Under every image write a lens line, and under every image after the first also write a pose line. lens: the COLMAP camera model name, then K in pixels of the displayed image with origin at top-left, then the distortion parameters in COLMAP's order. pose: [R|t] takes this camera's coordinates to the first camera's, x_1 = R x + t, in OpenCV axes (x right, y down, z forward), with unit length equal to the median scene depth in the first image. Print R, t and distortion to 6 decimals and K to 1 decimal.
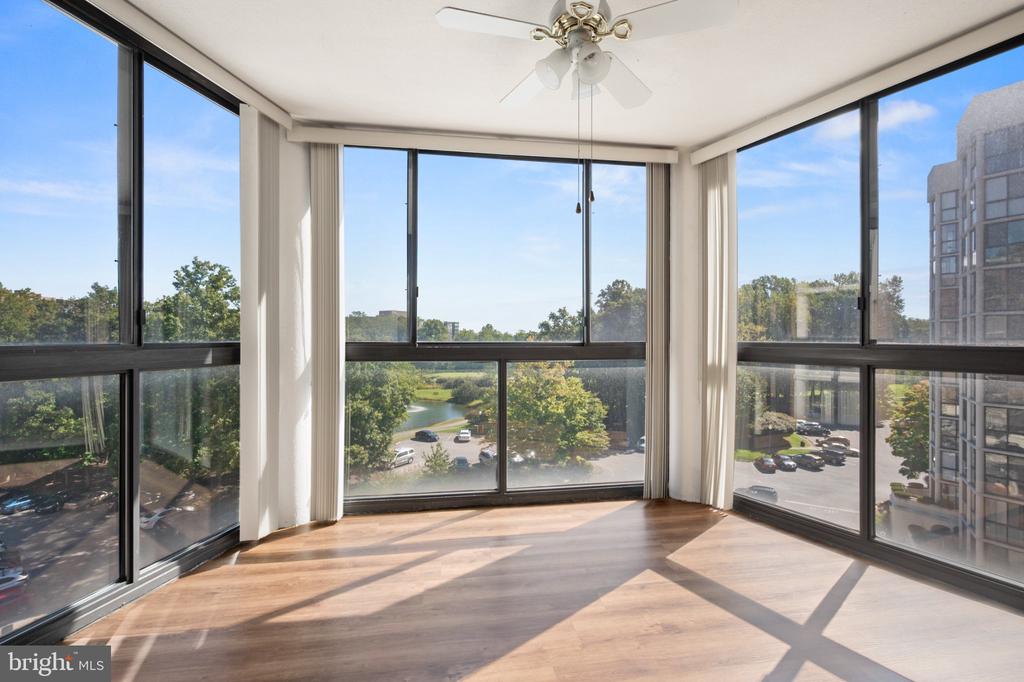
lens RADIAL K [[451.0, 0, 509.9], [0, 451.0, 336.5], [0, 0, 1]] dist [0.004672, 0.000234]
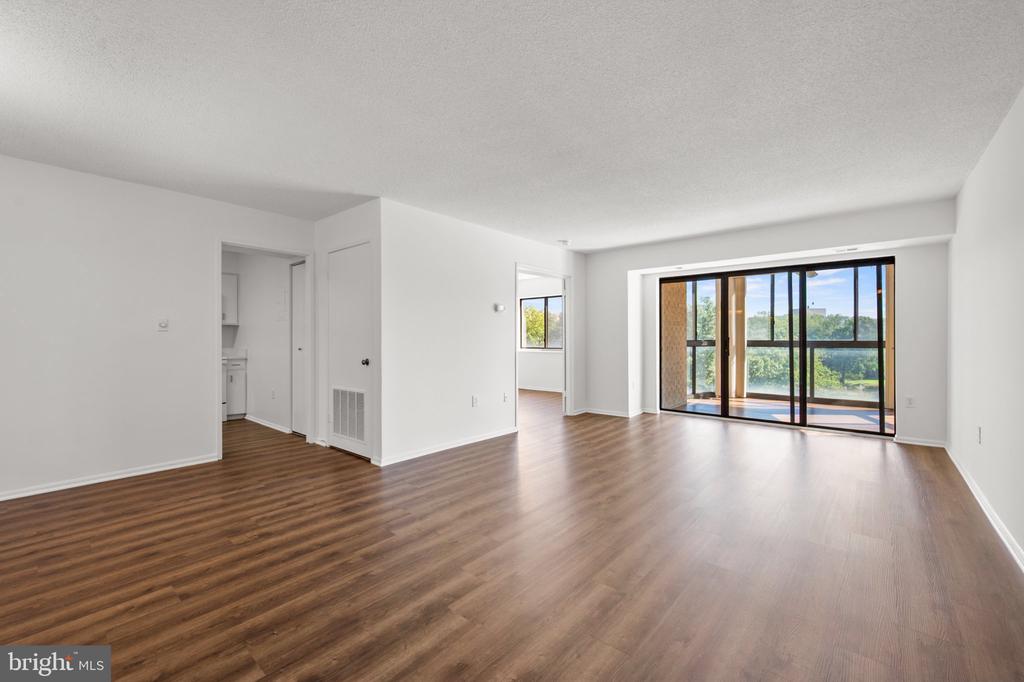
lens RADIAL K [[421.6, 0, 511.8], [0, 421.6, 335.0], [0, 0, 1]] dist [0.000026, 0.000629]
pose [[0.650963, -0.007579, -0.759071, 0.043318], [0.003498, 0.999969, -0.006985, -0.000534], [0.759101, 0.001891, 0.650970, -0.116321]]
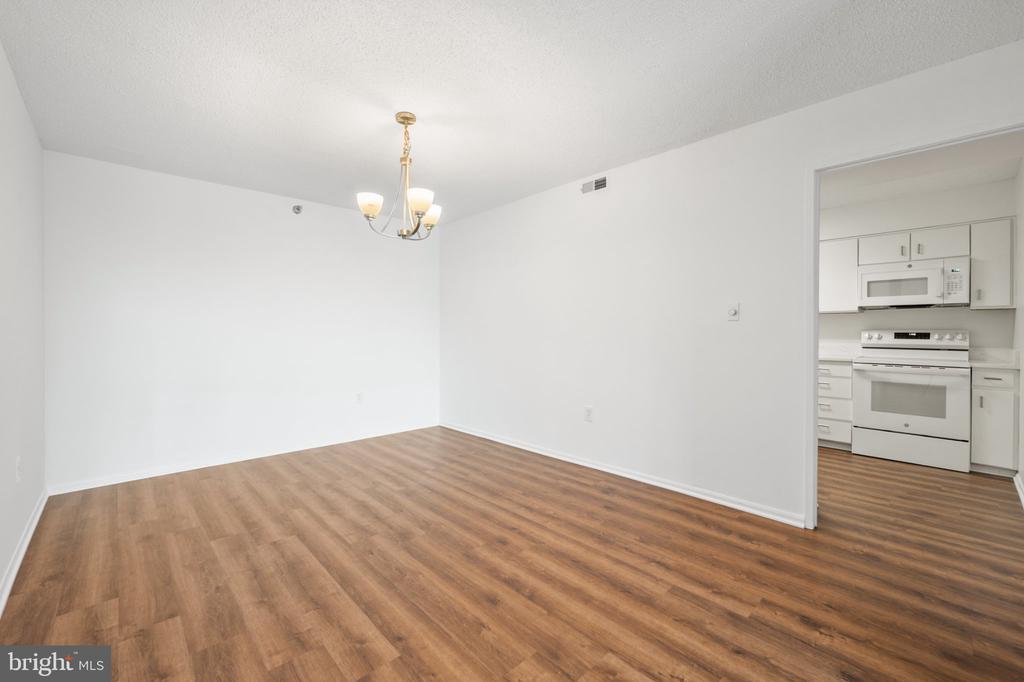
lens RADIAL K [[421.6, 0, 513.9], [0, 421.6, 335.9], [0, 0, 1]] dist [0.000026, 0.000629]
pose [[-0.824598, 0.001837, -0.565716, 0.003997], [-0.001052, 0.999988, 0.004780, -0.000238], [0.565718, 0.004537, -0.824586, -0.086691]]
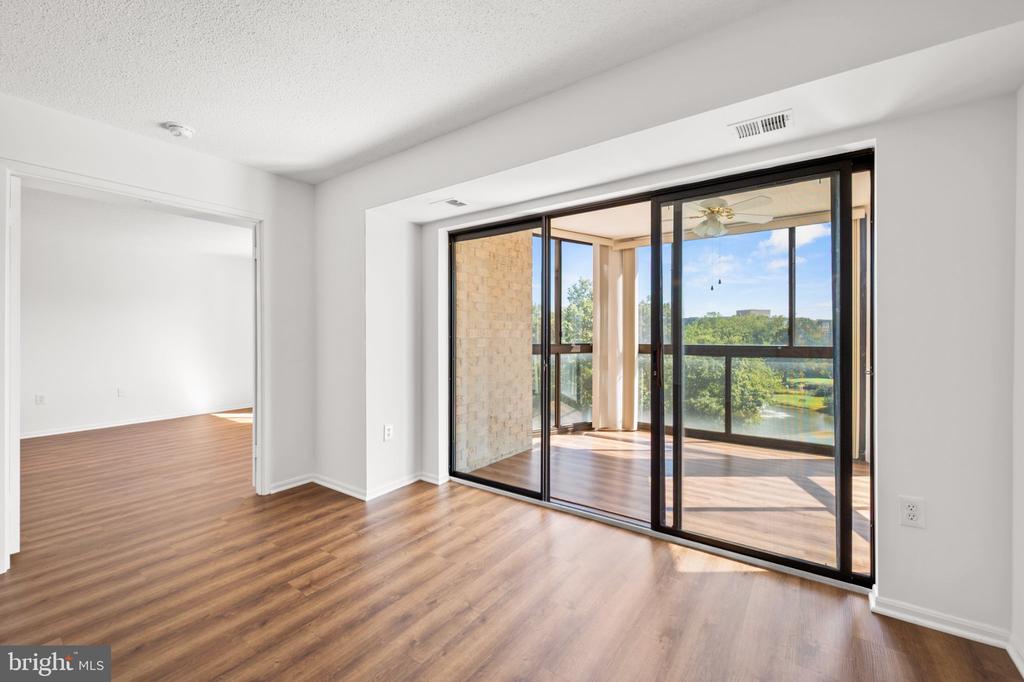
lens RADIAL K [[421.6, 0, 508.2], [0, 421.6, 335.8], [0, 0, 1]] dist [0.000026, 0.000629]
pose [[0.711905, -0.003357, -0.702267, 0.030903], [0.001265, 0.999993, -0.003497, -0.001068], [0.702274, 0.001601, 0.711905, -0.042614]]
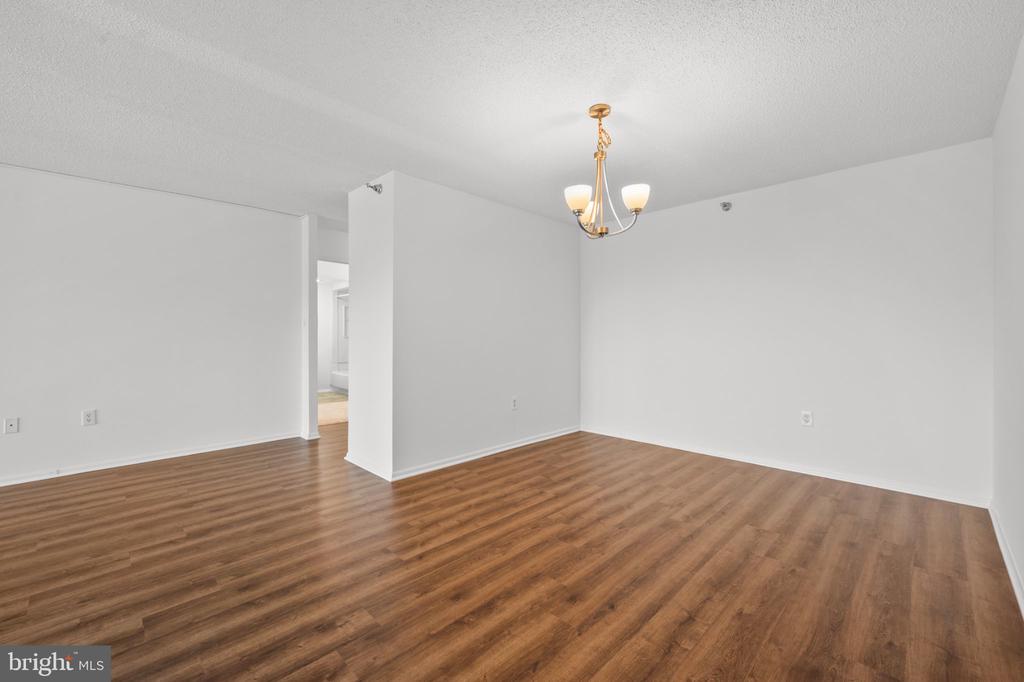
lens RADIAL K [[421.6, 0, 508.4], [0, 421.6, 333.7], [0, 0, 1]] dist [0.000026, 0.000629]
pose [[-0.590608, -0.001435, 0.806957, -0.045246], [-0.002821, 0.999996, -0.000286, -0.000453], [-0.806954, -0.002445, -0.590610, -0.098593]]
